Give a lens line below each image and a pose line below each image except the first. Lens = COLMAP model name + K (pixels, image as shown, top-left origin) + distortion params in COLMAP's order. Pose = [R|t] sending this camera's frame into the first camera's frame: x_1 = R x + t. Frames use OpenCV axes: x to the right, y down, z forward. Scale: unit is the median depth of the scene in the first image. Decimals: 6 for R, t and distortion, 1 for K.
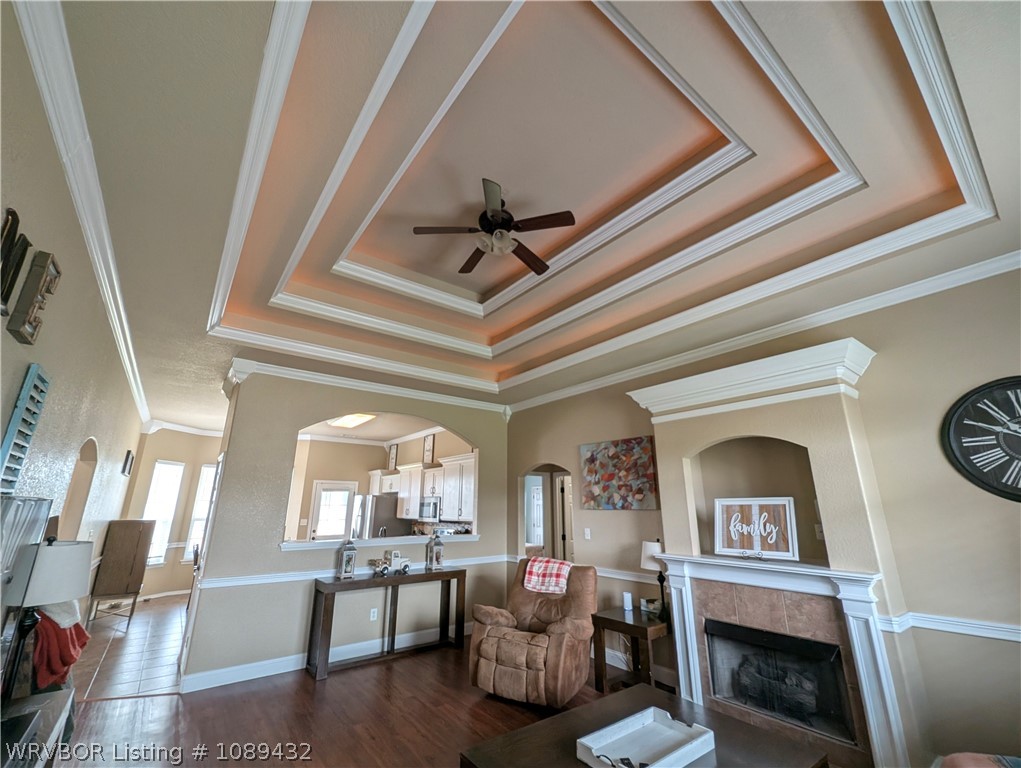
lens RADIAL K [[419.3, 0, 512.9], [0, 419.3, 383.0], [0, 0, 1]] dist [-0.000792, 0.000392]
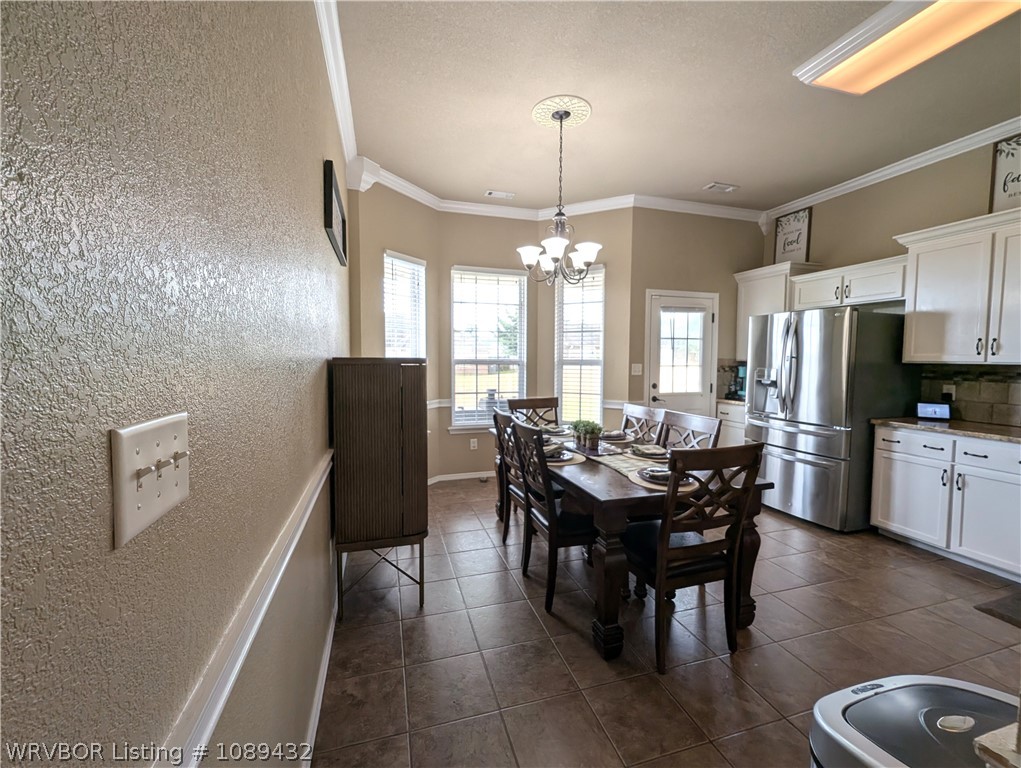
lens RADIAL K [[419.3, 0, 509.7], [0, 419.3, 381.9], [0, 0, 1]] dist [-0.000792, 0.000392]
pose [[0.931502, 0.026573, -0.362765, -0.849910], [0.099539, 0.940635, 0.324497, 0.303836], [0.349852, -0.338378, 0.873558, 0.909772]]
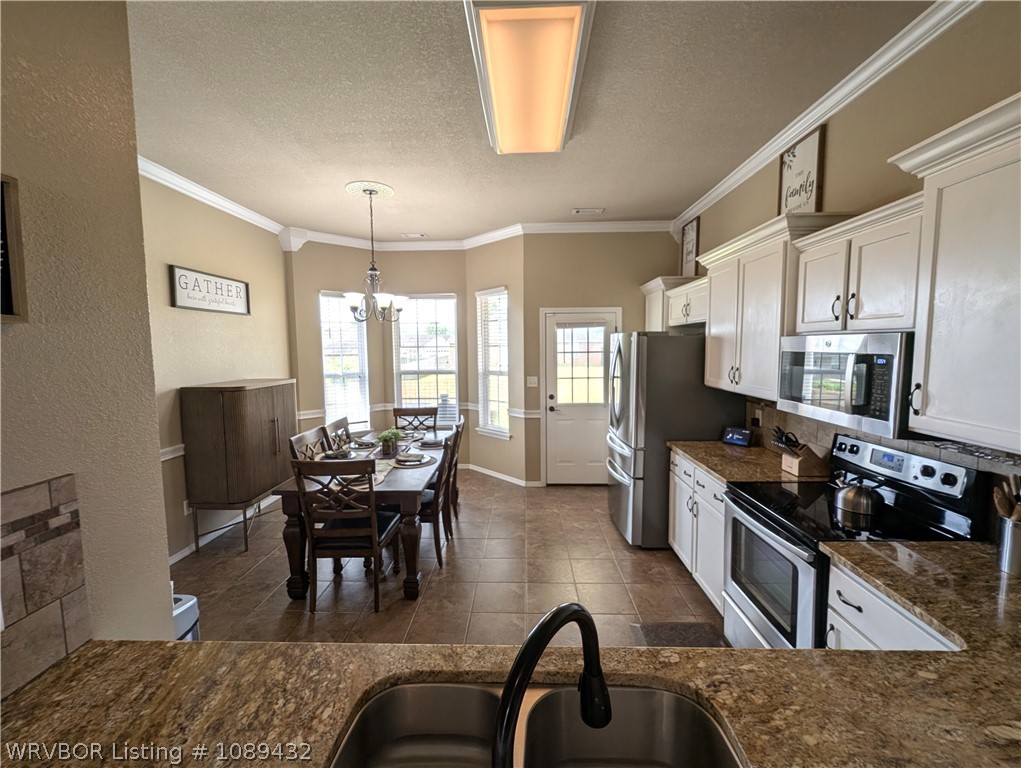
lens RADIAL K [[419.3, 0, 514.9], [0, 419.3, 381.8], [0, 0, 1]] dist [-0.000792, 0.000392]
pose [[0.772739, 0.044849, -0.633138, -0.293115], [0.193127, 0.933592, 0.301841, 0.290913], [0.604630, -0.355520, 0.712761, 1.081566]]
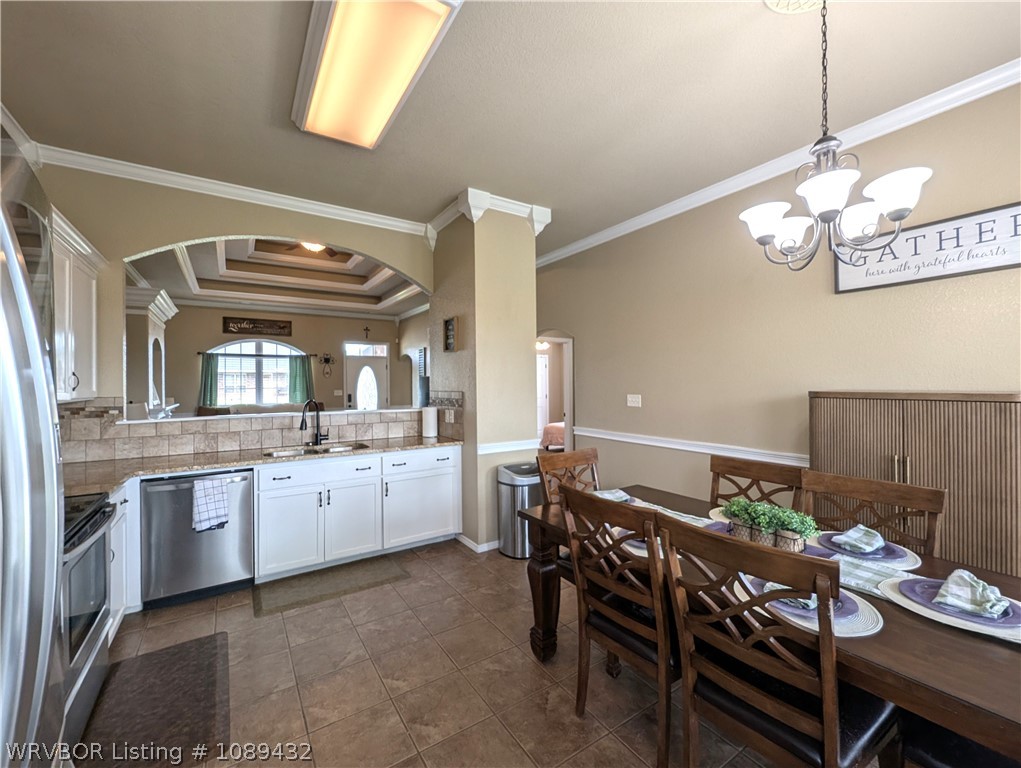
lens RADIAL K [[419.3, 0, 502.2], [0, 419.3, 380.7], [0, 0, 1]] dist [-0.000792, 0.000392]
pose [[-0.995570, 0.009152, 0.093578, -0.774686], [-0.018098, 0.957988, -0.286238, 0.574169], [-0.092266, -0.286664, -0.953578, 1.862016]]
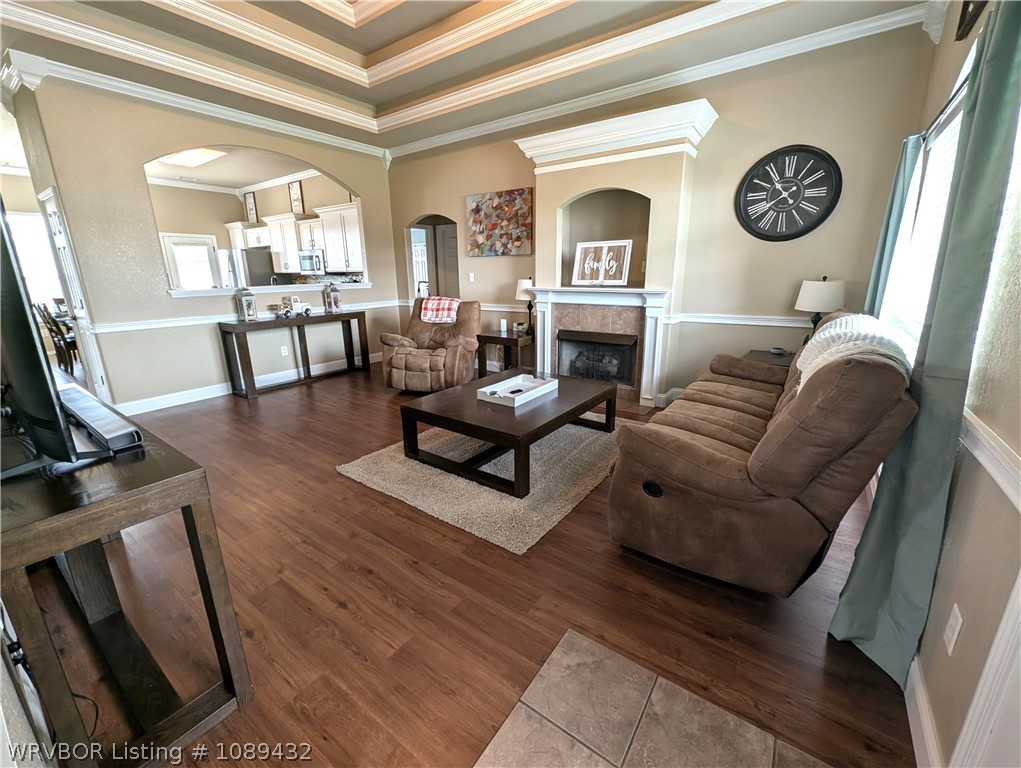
lens RADIAL K [[419.3, 0, 510.3], [0, 419.3, 377.0], [0, 0, 1]] dist [-0.000792, 0.000392]
pose [[0.958848, -0.083153, 0.271470, -0.062733], [-0.067283, 0.862367, 0.501794, 0.007674], [-0.275832, -0.499409, 0.821284, -0.129502]]
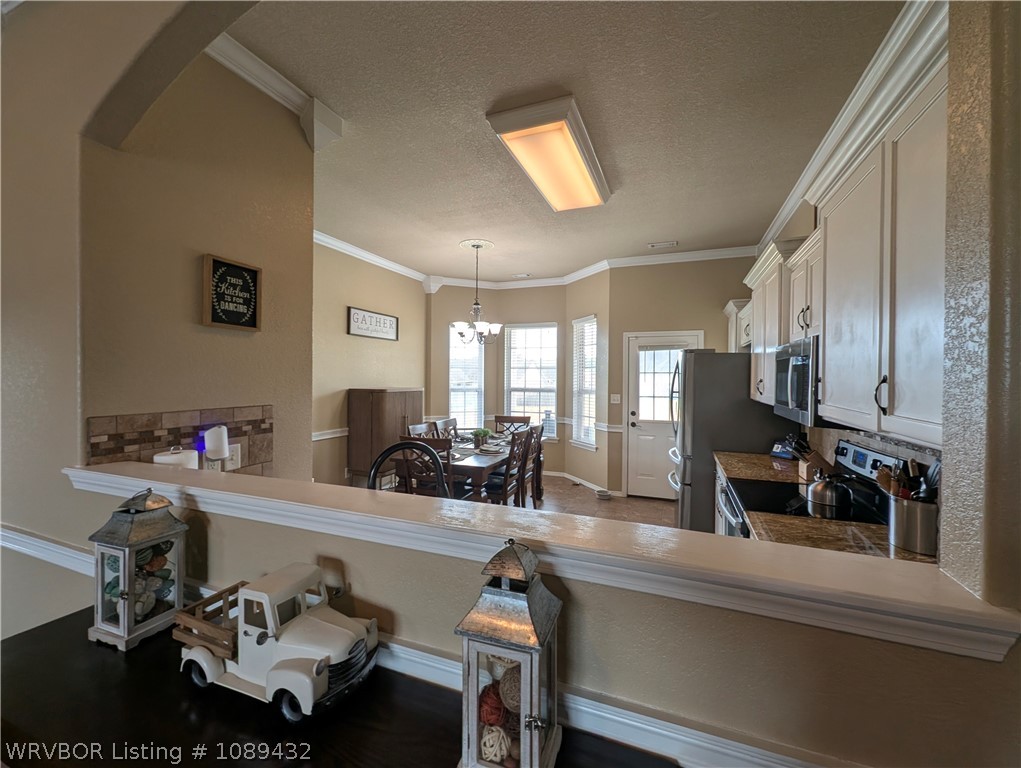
lens RADIAL K [[419.3, 0, 520.8], [0, 419.3, 381.8], [0, 0, 1]] dist [-0.000792, 0.000392]
pose [[0.516845, 0.009566, -0.856026, -0.070462], [0.239640, 0.958345, 0.155398, 0.329027], [0.821854, -0.285454, 0.493023, 1.085596]]
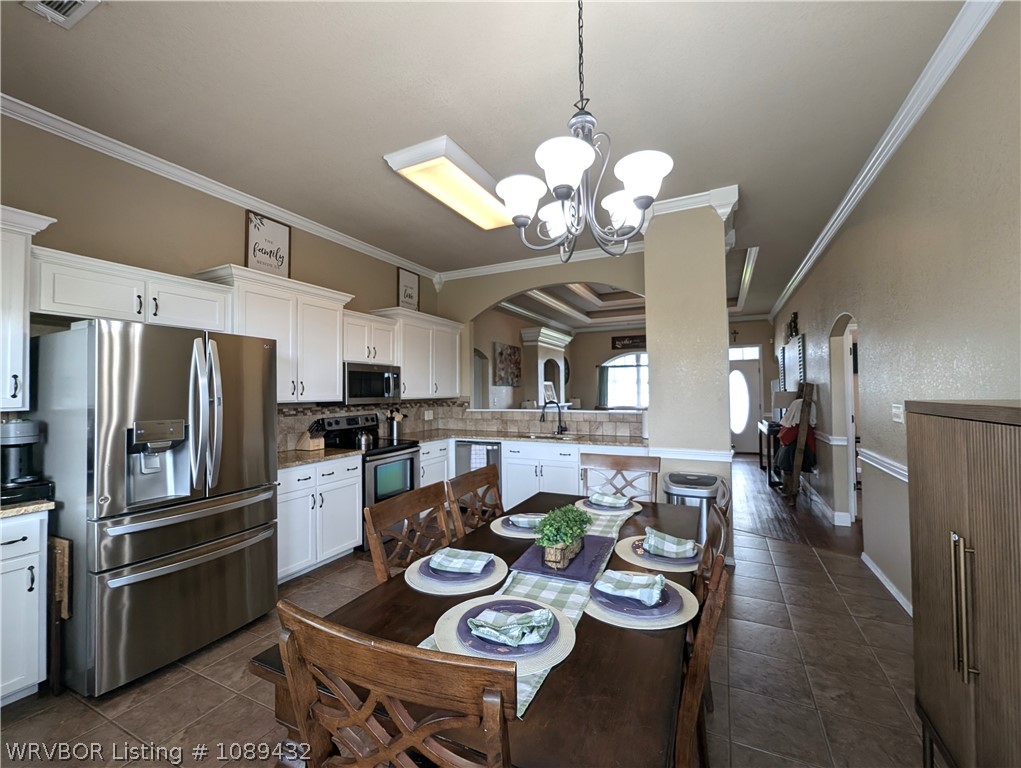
lens RADIAL K [[419.3, 0, 520.7], [0, 419.3, 382.5], [0, 0, 1]] dist [-0.000792, 0.000392]
pose [[-0.445679, 0.023557, 0.894883, -1.267031], [-0.244686, 0.958381, -0.147089, 0.524611], [-0.861104, -0.284520, -0.421366, 1.676986]]
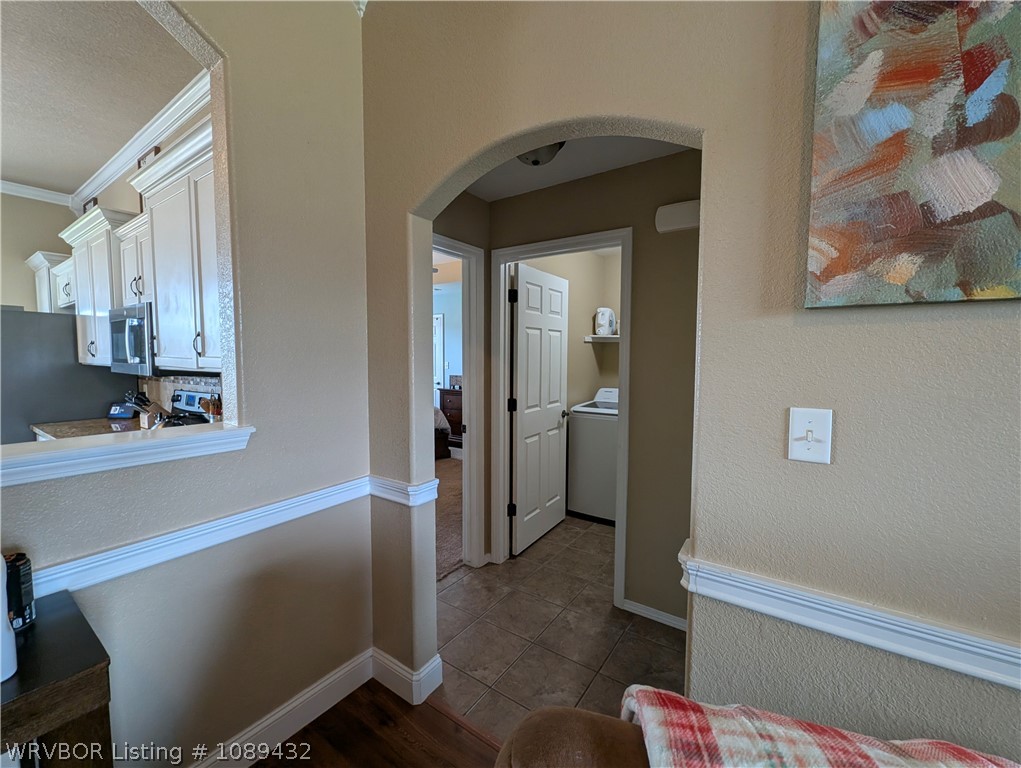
lens RADIAL K [[419.3, 0, 503.7], [0, 419.3, 381.9], [0, 0, 1]] dist [-0.000792, 0.000392]
pose [[0.959438, -0.018095, 0.281339, -0.008093], [-0.081073, 0.938074, 0.336814, 0.304859], [-0.270011, -0.345961, 0.898557, 0.939266]]
